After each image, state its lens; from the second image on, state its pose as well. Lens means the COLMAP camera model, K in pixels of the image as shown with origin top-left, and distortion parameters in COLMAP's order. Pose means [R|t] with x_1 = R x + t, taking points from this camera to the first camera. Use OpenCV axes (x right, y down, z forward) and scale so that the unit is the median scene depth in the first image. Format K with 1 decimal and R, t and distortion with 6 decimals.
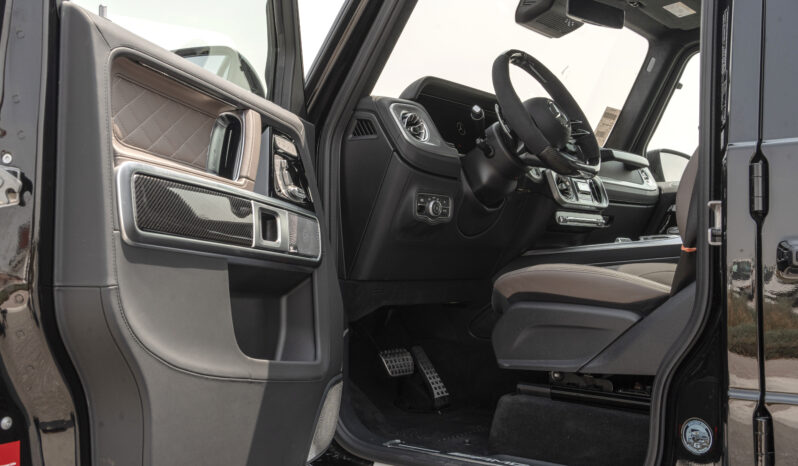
lens RADIAL K [[858.4, 0, 399.0], [0, 858.4, 233.0], [0, 0, 1]] dist [0.001175, 0.016664]
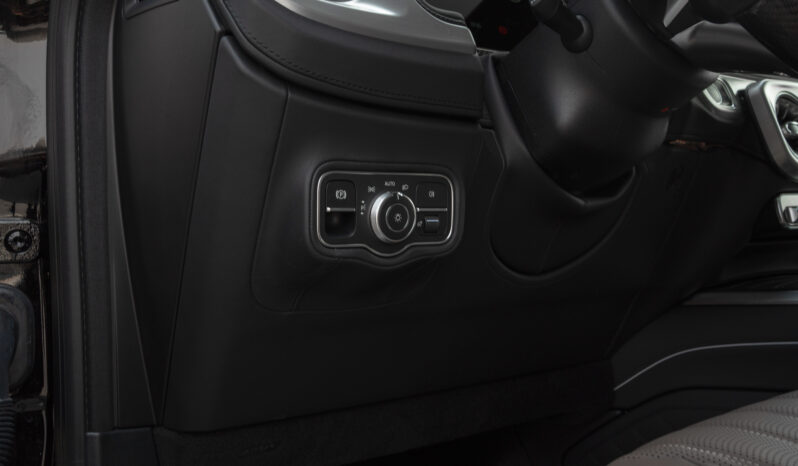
lens RADIAL K [[858.4, 0, 399.0], [0, 858.4, 233.0], [0, 0, 1]] dist [0.001175, 0.016664]
pose [[0.982664, -0.024153, -0.183815, 0.097080], [0.033800, 0.998201, 0.049529, -0.036629], [0.182288, -0.054883, 0.981712, 0.660947]]
